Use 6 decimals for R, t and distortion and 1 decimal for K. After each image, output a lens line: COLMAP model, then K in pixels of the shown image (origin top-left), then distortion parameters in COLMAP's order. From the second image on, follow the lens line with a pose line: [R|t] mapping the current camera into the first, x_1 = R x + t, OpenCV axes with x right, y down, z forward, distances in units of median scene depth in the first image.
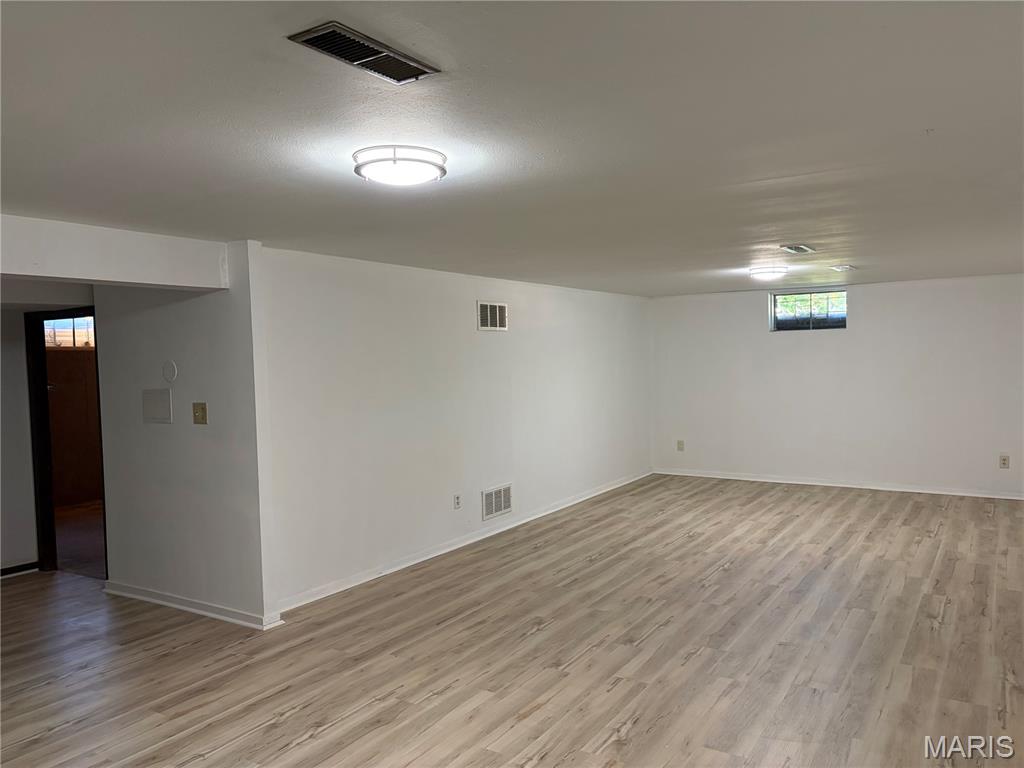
lens RADIAL K [[770.0, 0, 510.3], [0, 770.0, 376.3], [0, 0, 1]] dist [0.032380, -0.029265]
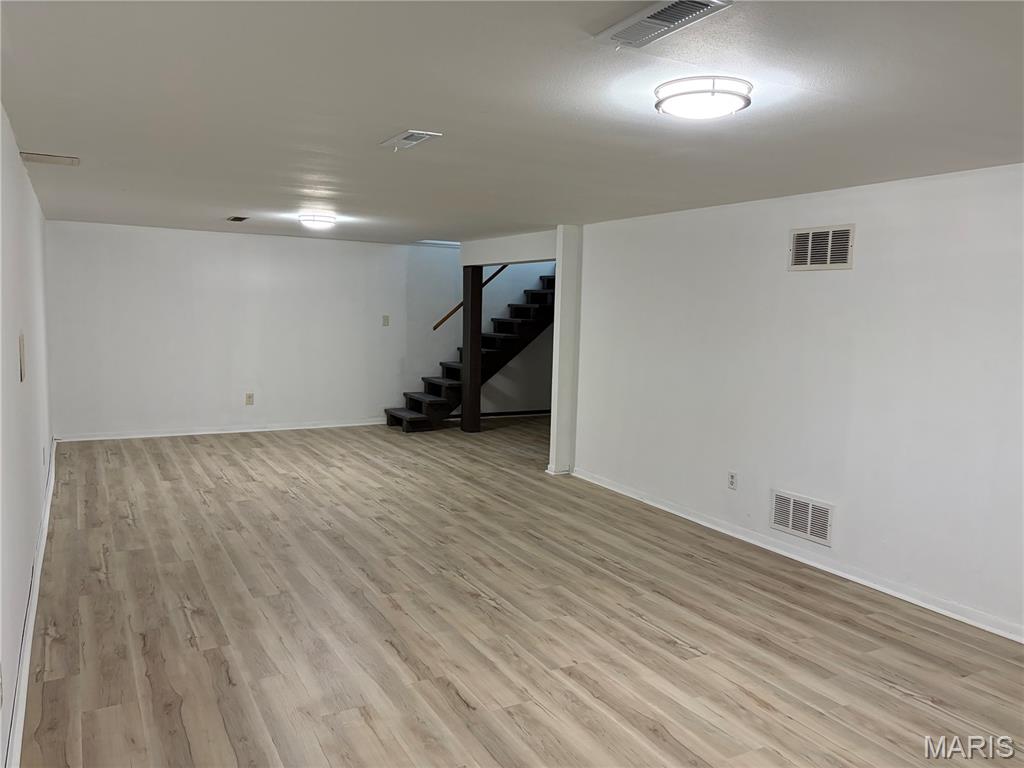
lens RADIAL K [[770.0, 0, 510.1], [0, 770.0, 388.8], [0, 0, 1]] dist [0.032380, -0.029265]
pose [[-0.469250, 0.106261, -0.876649, 1.049464], [-0.044063, 0.988680, 0.143426, -0.061095], [0.881965, 0.105931, -0.459256, 1.591951]]
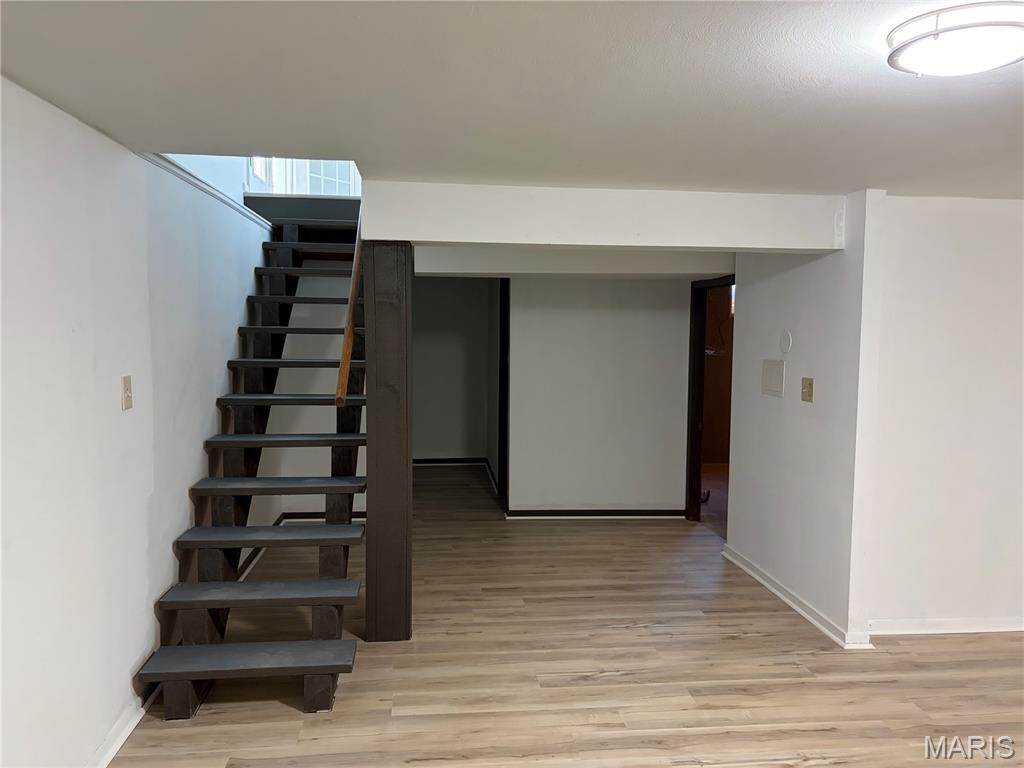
lens RADIAL K [[770.0, 0, 513.0], [0, 770.0, 384.2], [0, 0, 1]] dist [0.032380, -0.029265]
pose [[0.635167, 0.089453, -0.767177, 0.078740], [-0.053119, 0.995978, 0.072152, -0.005911], [0.770546, -0.005077, 0.637364, 0.164589]]
